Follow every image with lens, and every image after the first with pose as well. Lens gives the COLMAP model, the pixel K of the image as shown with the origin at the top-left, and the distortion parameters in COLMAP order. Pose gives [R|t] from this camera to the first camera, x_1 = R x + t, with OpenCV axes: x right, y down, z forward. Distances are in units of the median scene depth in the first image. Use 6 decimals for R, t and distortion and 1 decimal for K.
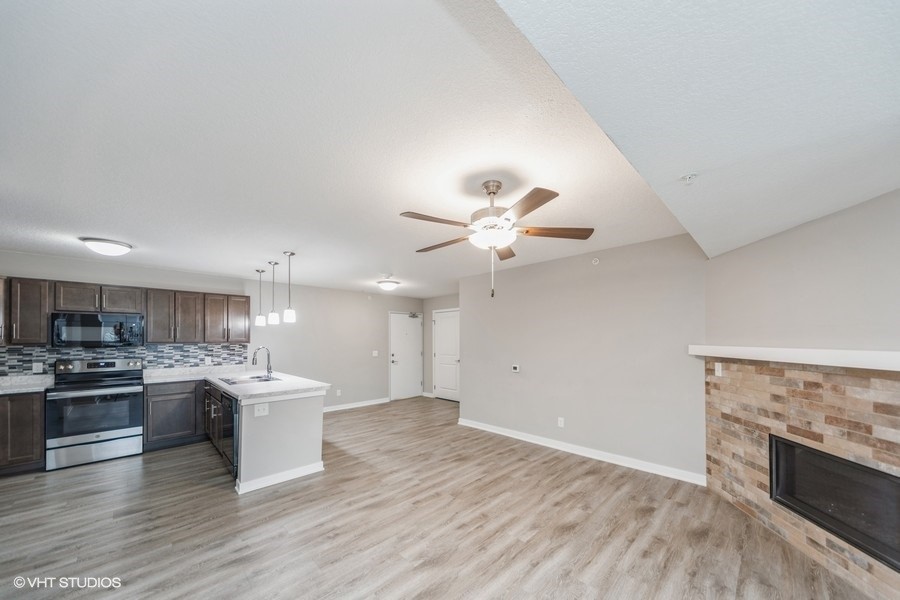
lens RADIAL K [[317.5, 0, 445.3], [0, 317.5, 335.2], [0, 0, 1]] dist [0.006022, -0.000023]
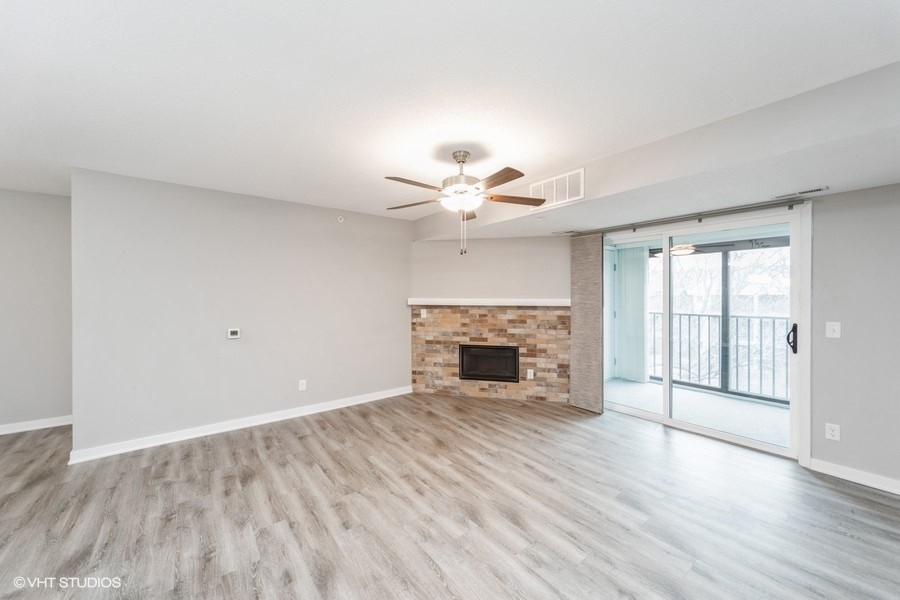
lens RADIAL K [[337.2, 0, 456.2], [0, 337.2, 296.2], [0, 0, 1]] dist [0.000056, 0.000023]
pose [[0.102201, 0.002216, 0.994761, -0.871239], [-0.014805, 0.999890, -0.000707, 0.024299], [-0.994654, -0.014656, 0.102222, 0.755163]]
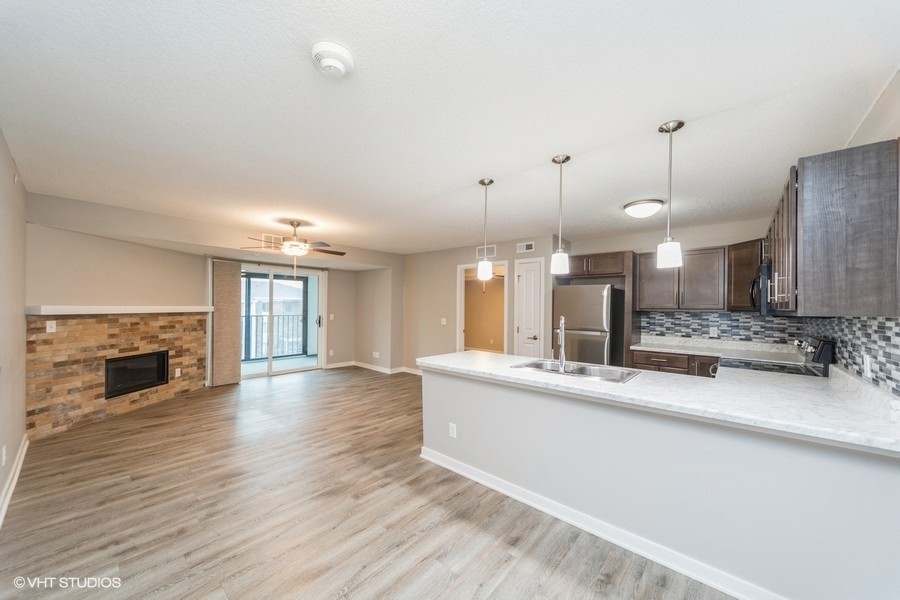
lens RADIAL K [[330.9, 0, 450.0], [0, 330.9, 300.0], [0, 0, 1]] dist [0.000605, 0.000148]
pose [[-0.996254, -0.006406, -0.086234, -0.522024], [-0.003613, 0.999465, -0.032502, 0.051745], [0.086396, -0.032069, -0.995745, 2.591593]]
